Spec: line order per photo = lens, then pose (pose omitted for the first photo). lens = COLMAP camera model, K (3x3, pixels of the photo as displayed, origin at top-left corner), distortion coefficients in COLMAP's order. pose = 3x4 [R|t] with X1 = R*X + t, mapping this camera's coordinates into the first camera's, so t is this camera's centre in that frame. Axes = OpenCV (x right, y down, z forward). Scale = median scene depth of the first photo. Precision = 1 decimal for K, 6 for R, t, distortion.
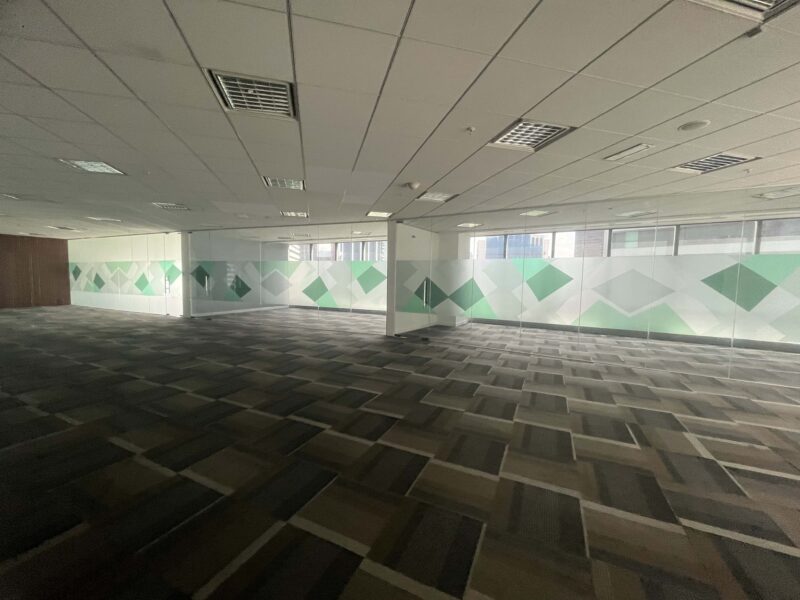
lens RADIAL K [[319.4, 0, 403.4], [0, 319.4, 298.2], [0, 0, 1]] dist [-0.001347, -0.000513]
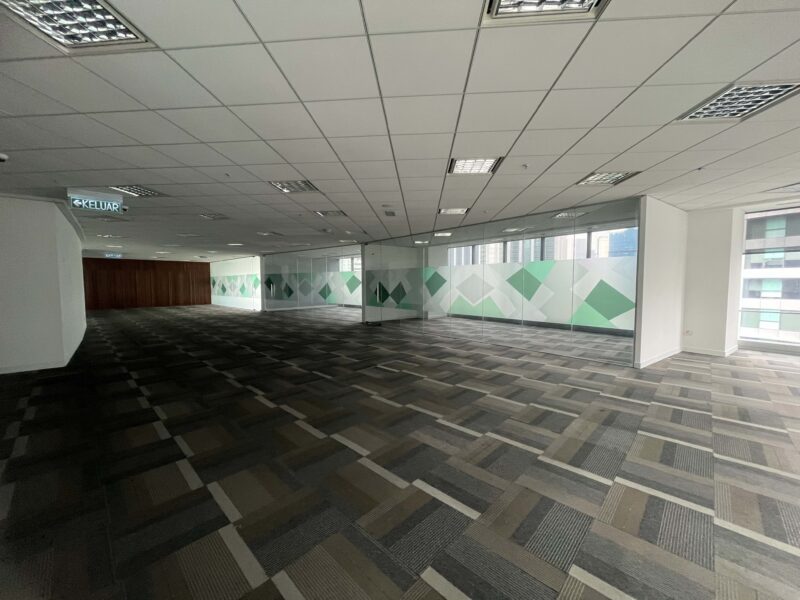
lens RADIAL K [[319.4, 0, 395.4], [0, 319.4, 303.5], [0, 0, 1]] dist [-0.001347, -0.000513]
pose [[0.944822, -0.000262, -0.327583, 0.399749], [0.001127, 0.999996, 0.002450, 0.019279], [0.327581, -0.002684, 0.944819, -0.221823]]
